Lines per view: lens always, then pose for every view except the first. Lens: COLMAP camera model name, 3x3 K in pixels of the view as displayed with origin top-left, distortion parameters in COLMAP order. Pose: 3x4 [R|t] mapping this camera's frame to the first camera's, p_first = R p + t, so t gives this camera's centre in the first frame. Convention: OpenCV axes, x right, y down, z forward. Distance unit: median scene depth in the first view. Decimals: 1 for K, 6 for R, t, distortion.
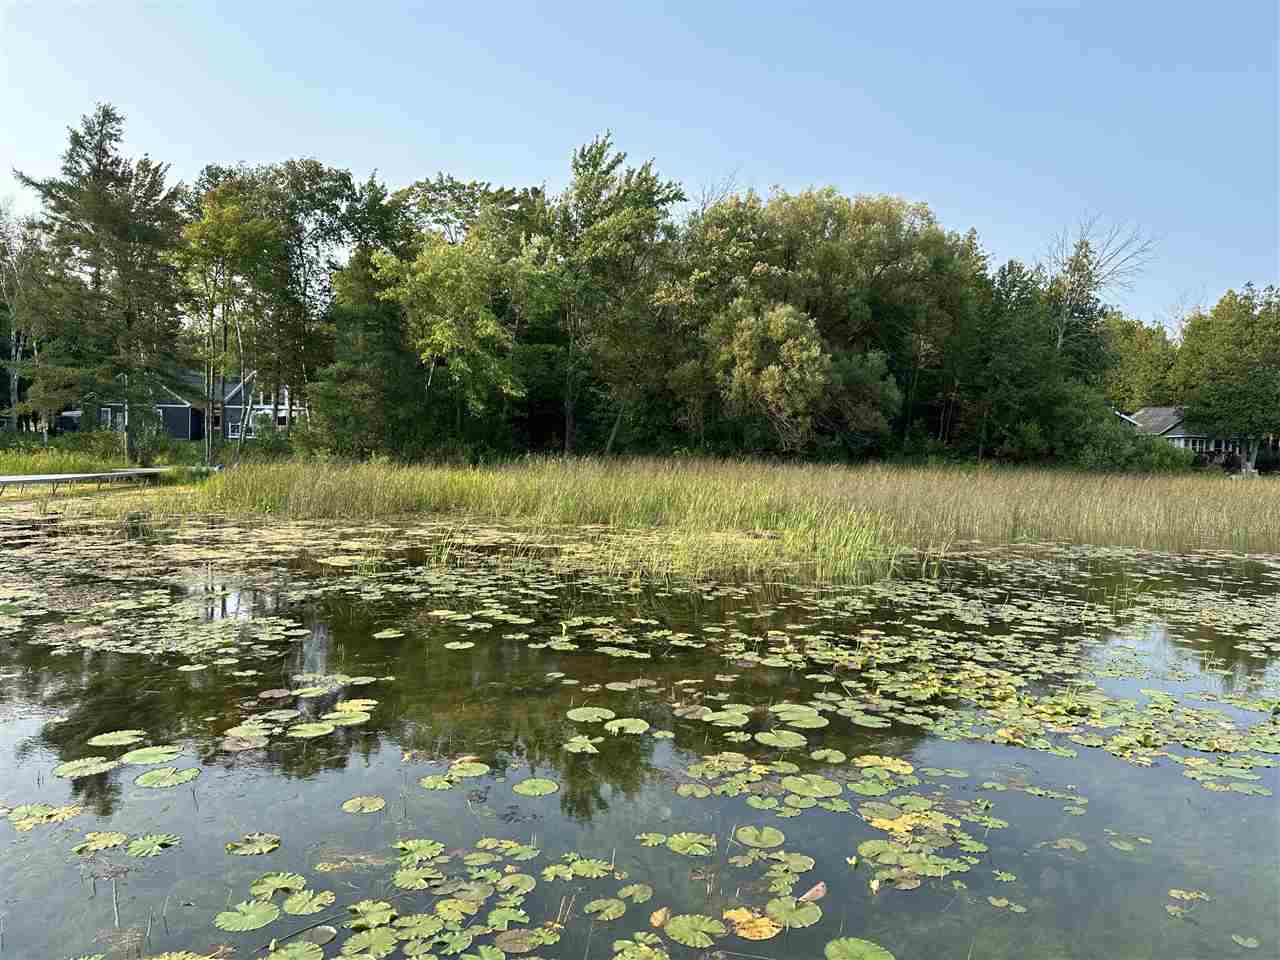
lens RADIAL K [[885.8, 0, 640.0], [0, 885.8, 480.0], [0, 0, 1]] dist [0.124266, -0.167281]
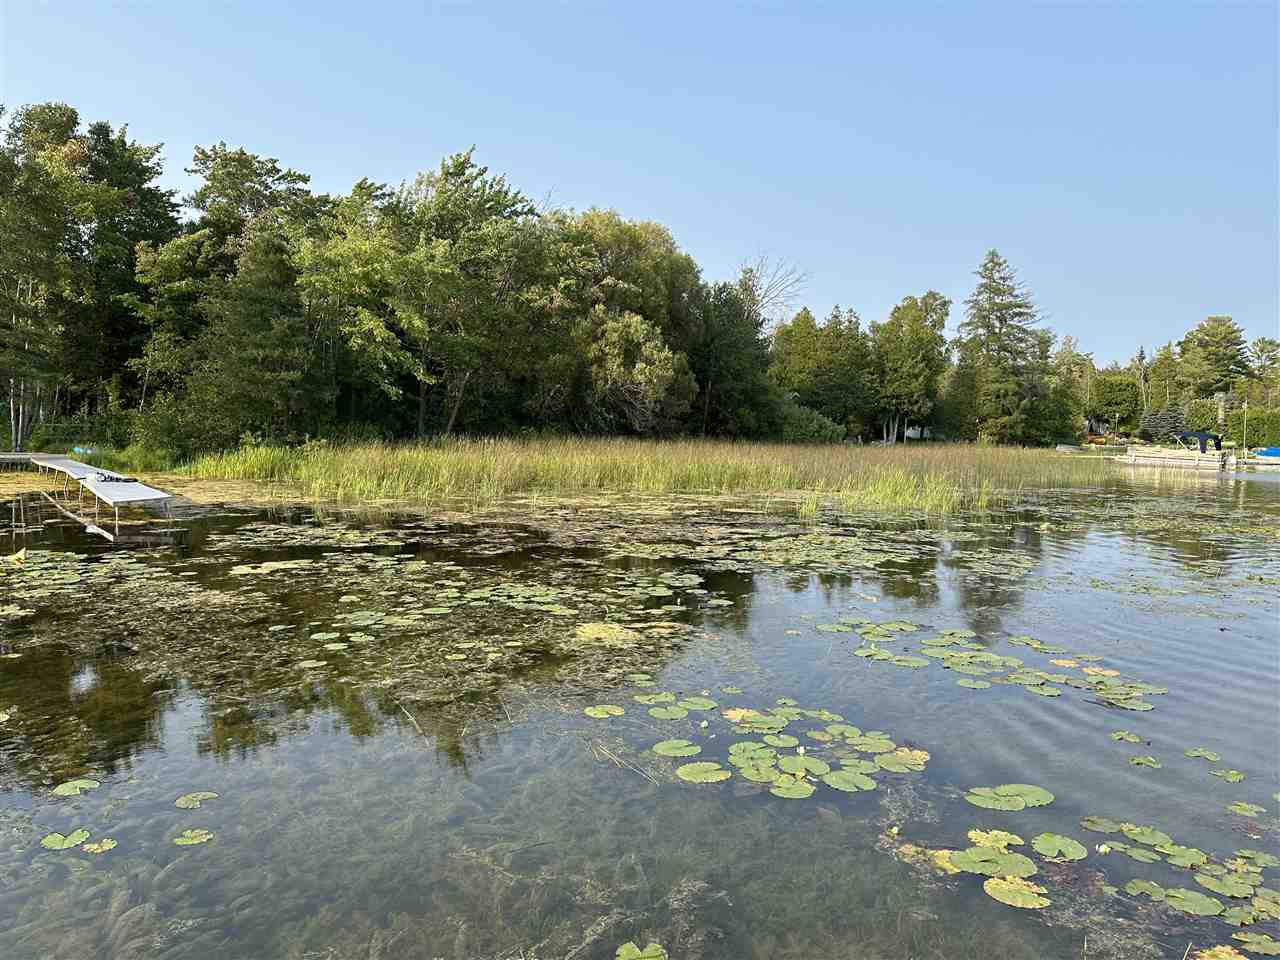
lens RADIAL K [[885.8, 0, 640.0], [0, 885.8, 480.0], [0, 0, 1]] dist [0.124266, -0.167281]
pose [[0.874500, -0.035399, 0.483732, -0.414057], [0.022763, 0.999230, 0.031972, -0.002696], [-0.484491, -0.016948, 0.874632, -0.090336]]
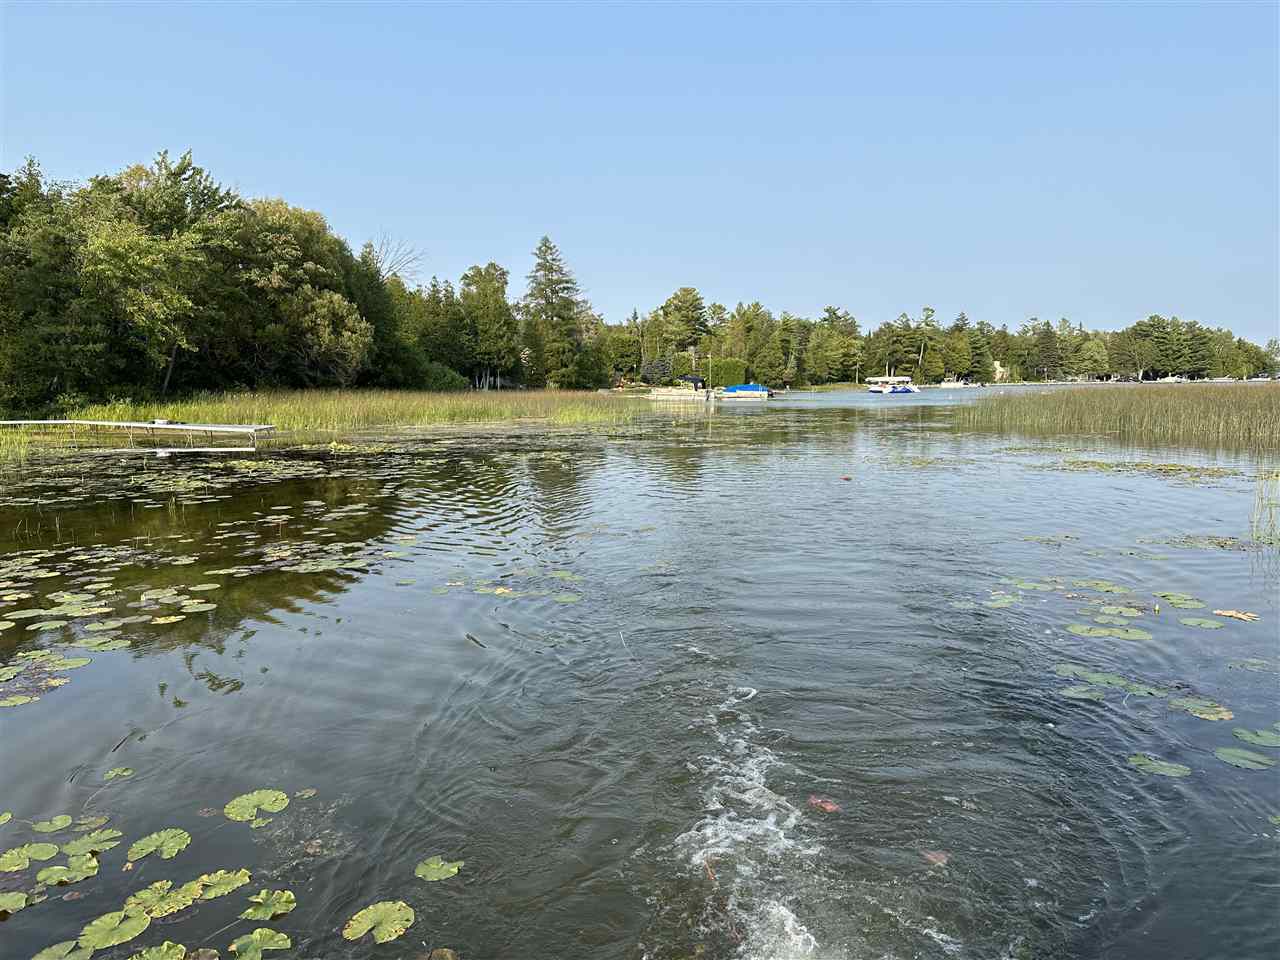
lens RADIAL K [[885.8, 0, 640.0], [0, 885.8, 480.0], [0, 0, 1]] dist [0.124266, -0.167281]
pose [[0.515953, -0.122371, 0.847831, -0.895152], [0.056992, 0.992455, 0.108562, -0.006261], [-0.854719, -0.007694, 0.519034, -0.283063]]
